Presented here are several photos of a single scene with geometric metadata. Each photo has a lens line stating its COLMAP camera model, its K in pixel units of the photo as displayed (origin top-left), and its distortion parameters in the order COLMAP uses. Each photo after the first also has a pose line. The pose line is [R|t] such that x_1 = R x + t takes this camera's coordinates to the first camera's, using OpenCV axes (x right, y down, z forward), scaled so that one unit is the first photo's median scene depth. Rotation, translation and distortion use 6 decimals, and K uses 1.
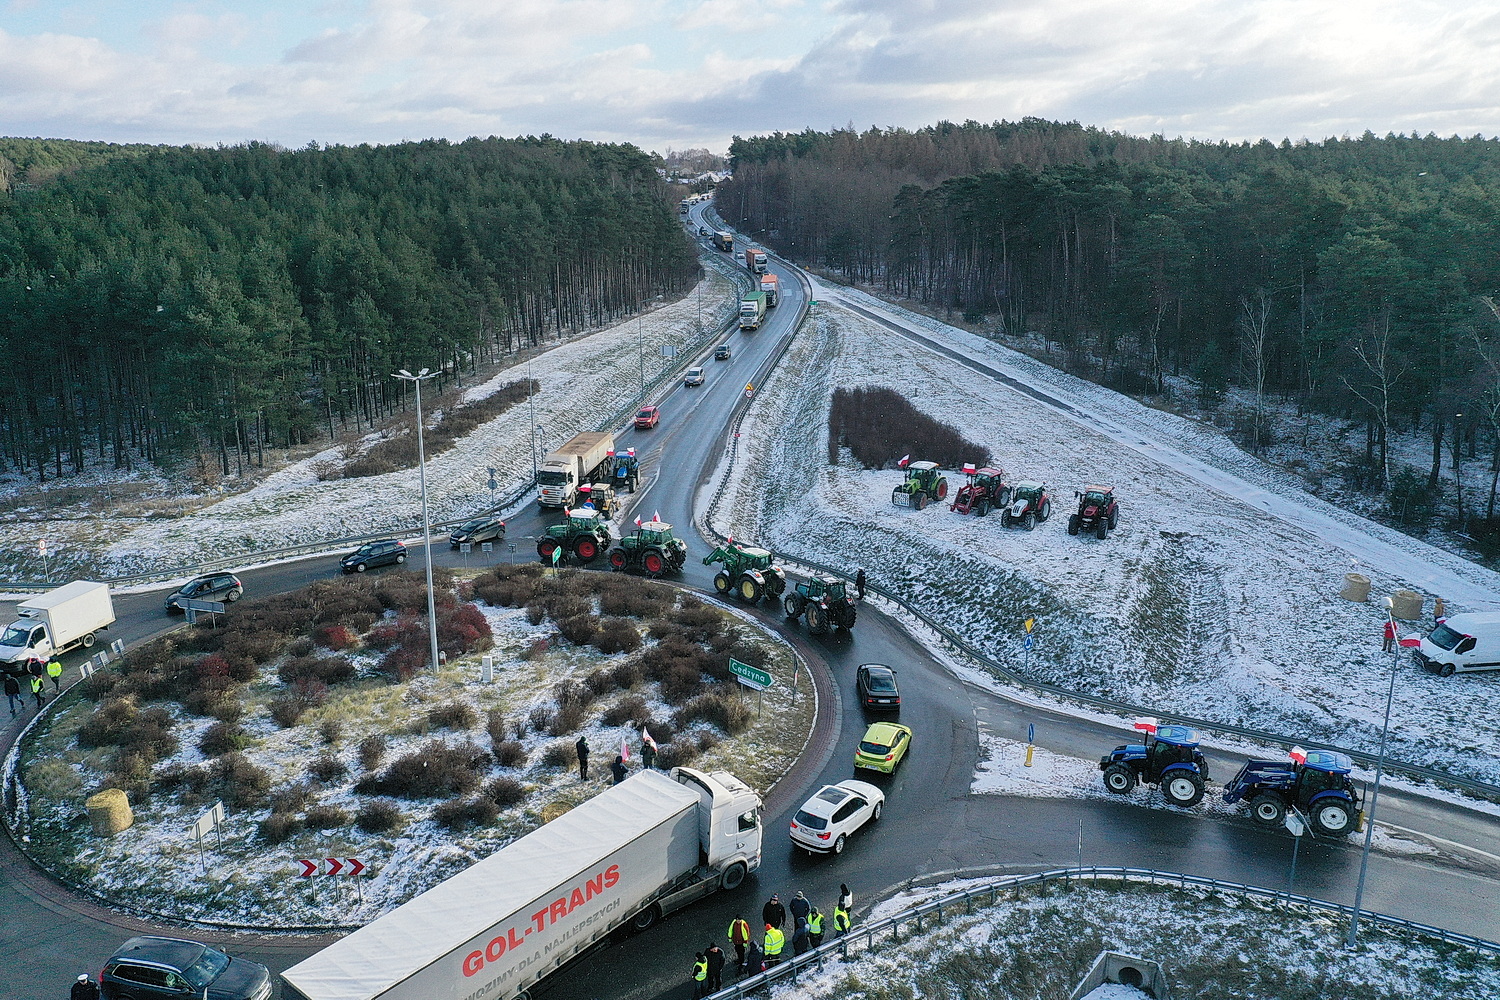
lens RADIAL K [[1170.2, 0, 750.0], [0, 1170.2, 500.0], [0, 0, 1]] dist [-0.028362, 0.002951]
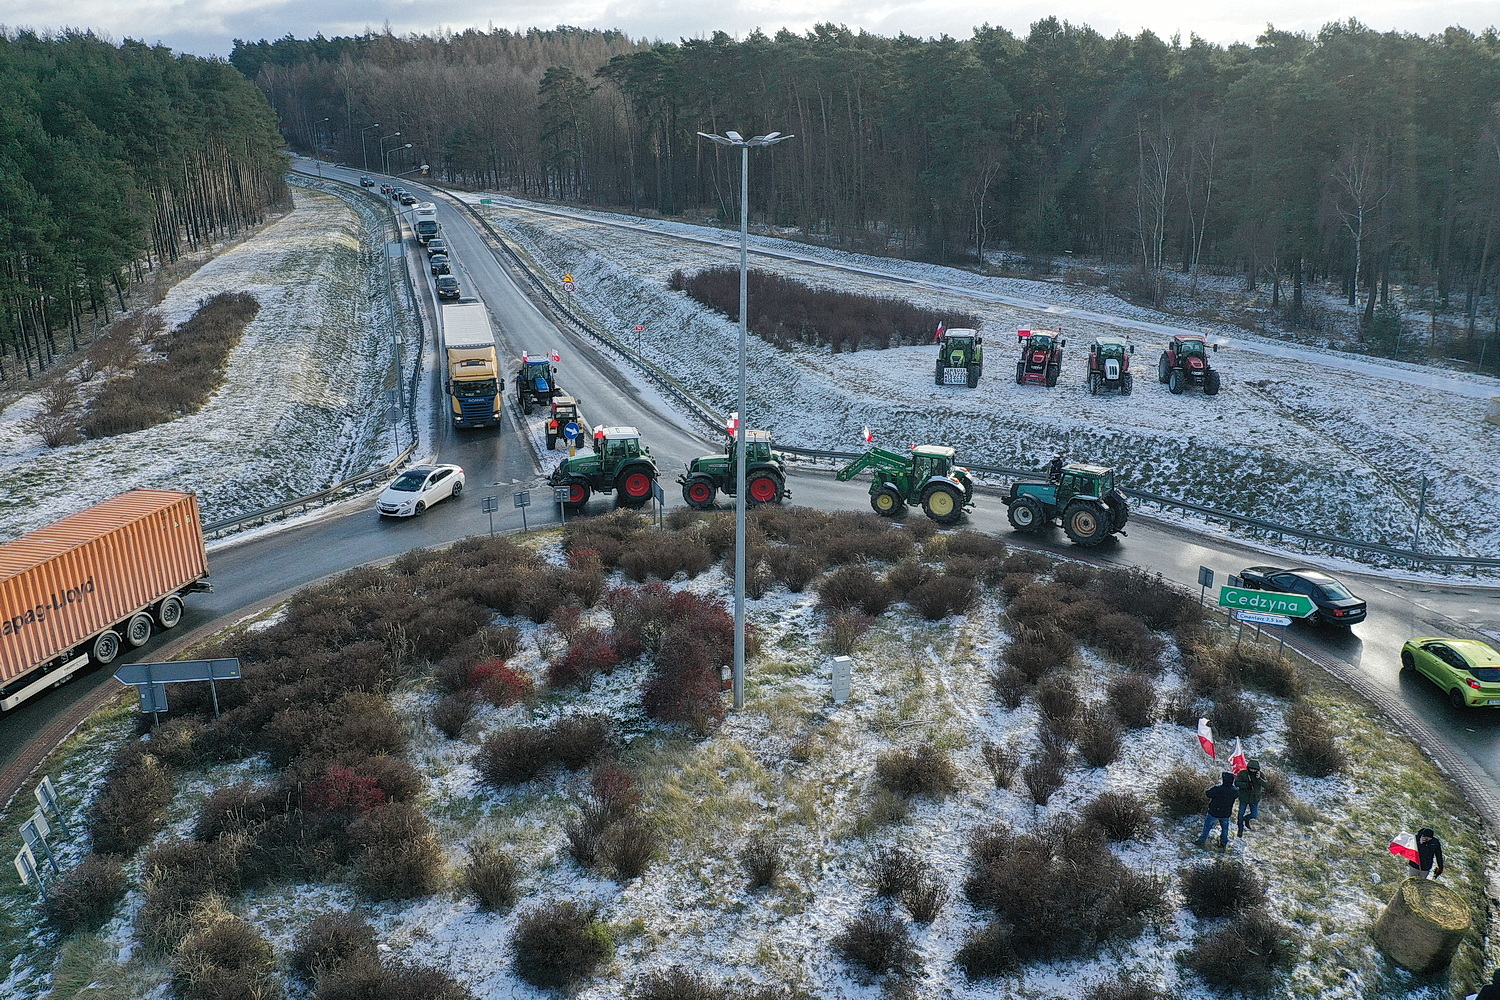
lens RADIAL K [[1170.2, 0, 750.0], [0, 1170.2, 500.0], [0, 0, 1]] dist [-0.028362, 0.002951]
pose [[0.904397, -0.133859, 0.405152, -0.357852], [0.113031, 0.990755, 0.075023, 0.008098], [-0.411449, -0.022056, 0.911166, 0.374010]]
